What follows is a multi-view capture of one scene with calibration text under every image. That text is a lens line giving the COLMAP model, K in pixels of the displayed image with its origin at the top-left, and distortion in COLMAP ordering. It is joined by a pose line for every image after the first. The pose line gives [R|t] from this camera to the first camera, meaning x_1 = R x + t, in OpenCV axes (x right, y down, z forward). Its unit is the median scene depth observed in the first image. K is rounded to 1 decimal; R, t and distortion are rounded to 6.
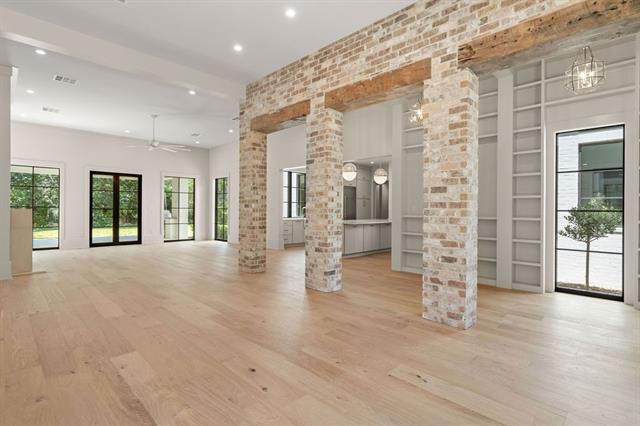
lens RADIAL K [[314.2, 0, 307.8], [0, 314.2, 209.2], [0, 0, 1]] dist [-0.001702, 0.001271]
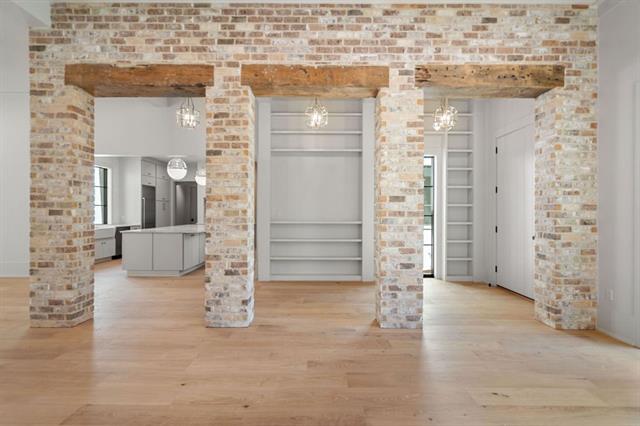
lens RADIAL K [[301.8, 0, 320.0], [0, 301.8, 212.6], [0, 0, 1]] dist [-0.001450, 0.000962]
pose [[0.700174, -0.006353, 0.713944, -0.366082], [0.002325, 0.999975, 0.006618, -0.019224], [-0.713968, -0.002973, 0.700172, 0.389055]]
